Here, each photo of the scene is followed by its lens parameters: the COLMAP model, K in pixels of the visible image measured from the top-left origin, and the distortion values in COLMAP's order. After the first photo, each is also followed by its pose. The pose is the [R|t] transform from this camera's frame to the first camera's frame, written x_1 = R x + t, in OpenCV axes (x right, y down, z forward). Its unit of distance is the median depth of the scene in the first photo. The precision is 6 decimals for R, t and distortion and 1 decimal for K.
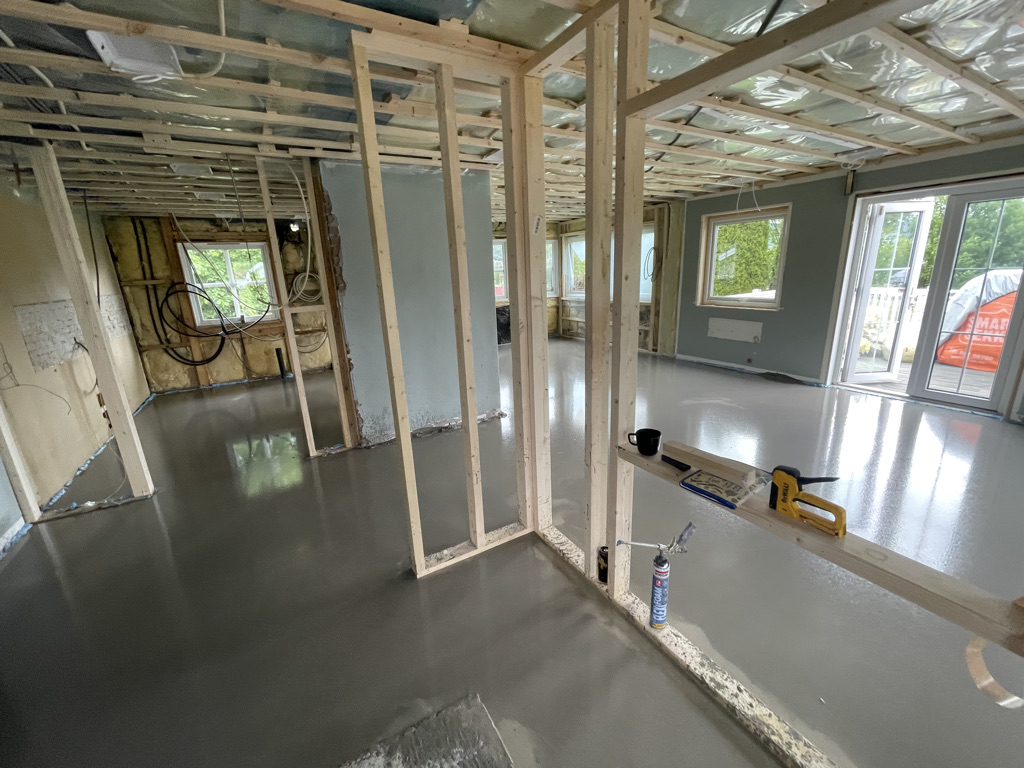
lens RADIAL K [[416.3, 0, 508.3], [0, 416.3, 381.0], [0, 0, 1]] dist [-0.002048, 0.002846]
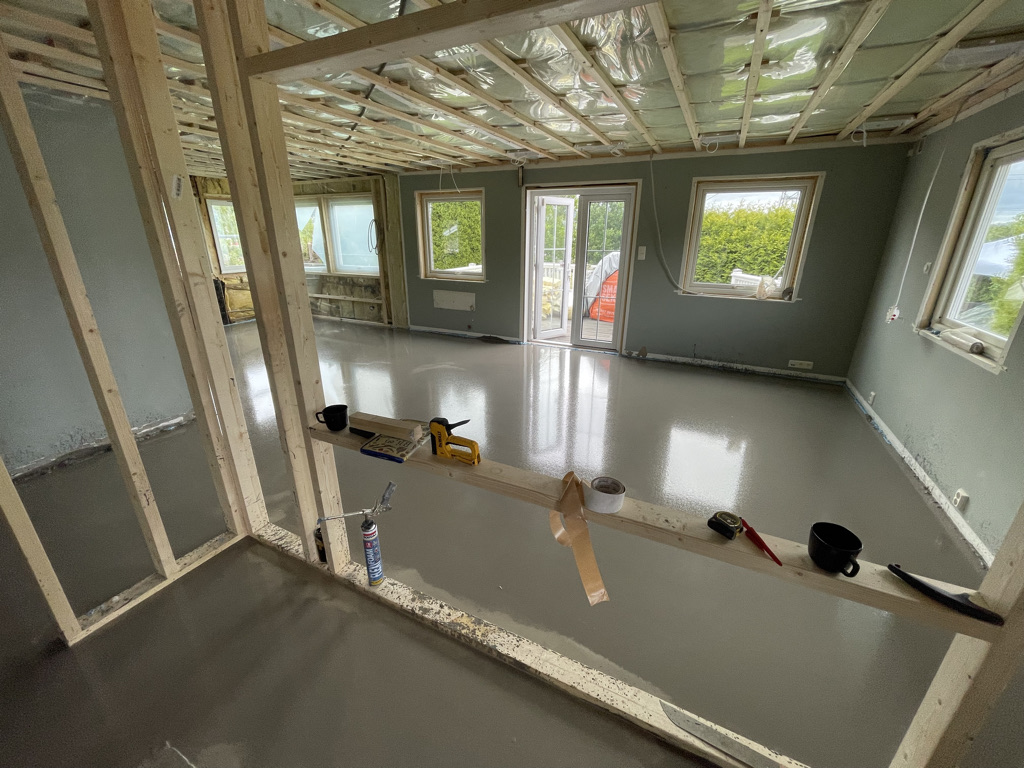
lens RADIAL K [[416.3, 0, 508.3], [0, 416.3, 381.0], [0, 0, 1]] dist [-0.002048, 0.002846]
pose [[0.835876, -0.141255, 0.530432, 0.102650], [0.107269, 0.989726, 0.094526, 0.003595], [-0.538335, -0.022113, 0.842441, -0.058685]]
